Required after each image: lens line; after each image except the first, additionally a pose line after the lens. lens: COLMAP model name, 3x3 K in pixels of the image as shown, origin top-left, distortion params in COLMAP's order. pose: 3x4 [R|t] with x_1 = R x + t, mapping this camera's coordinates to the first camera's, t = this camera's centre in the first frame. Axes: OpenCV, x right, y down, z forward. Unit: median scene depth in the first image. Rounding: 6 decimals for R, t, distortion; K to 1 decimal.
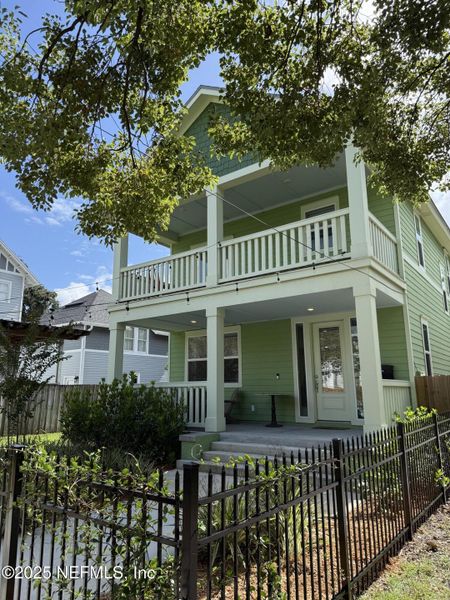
lens RADIAL K [[422.7, 0, 225.0], [0, 422.7, 300.0], [0, 0, 1]] dist [0.088078, -0.144498]
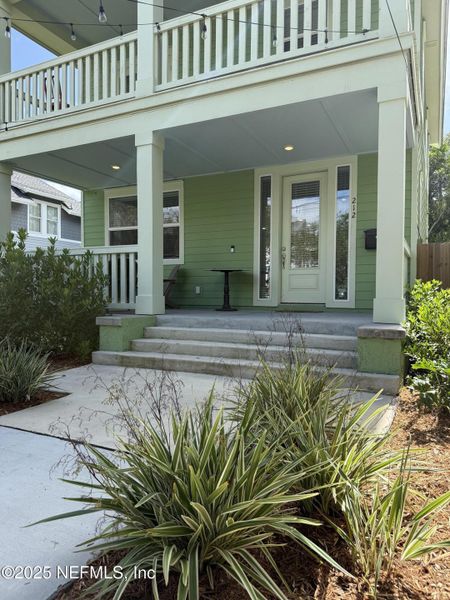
lens RADIAL K [[421.3, 0, 232.0], [0, 421.3, 304.3], [0, 0, 1]] dist [0.102210, -0.135332]
pose [[0.982129, 0.009627, 0.187962, -0.020112], [-0.053125, 0.972260, 0.227791, 0.115693], [-0.180555, -0.233706, 0.955396, 0.281510]]
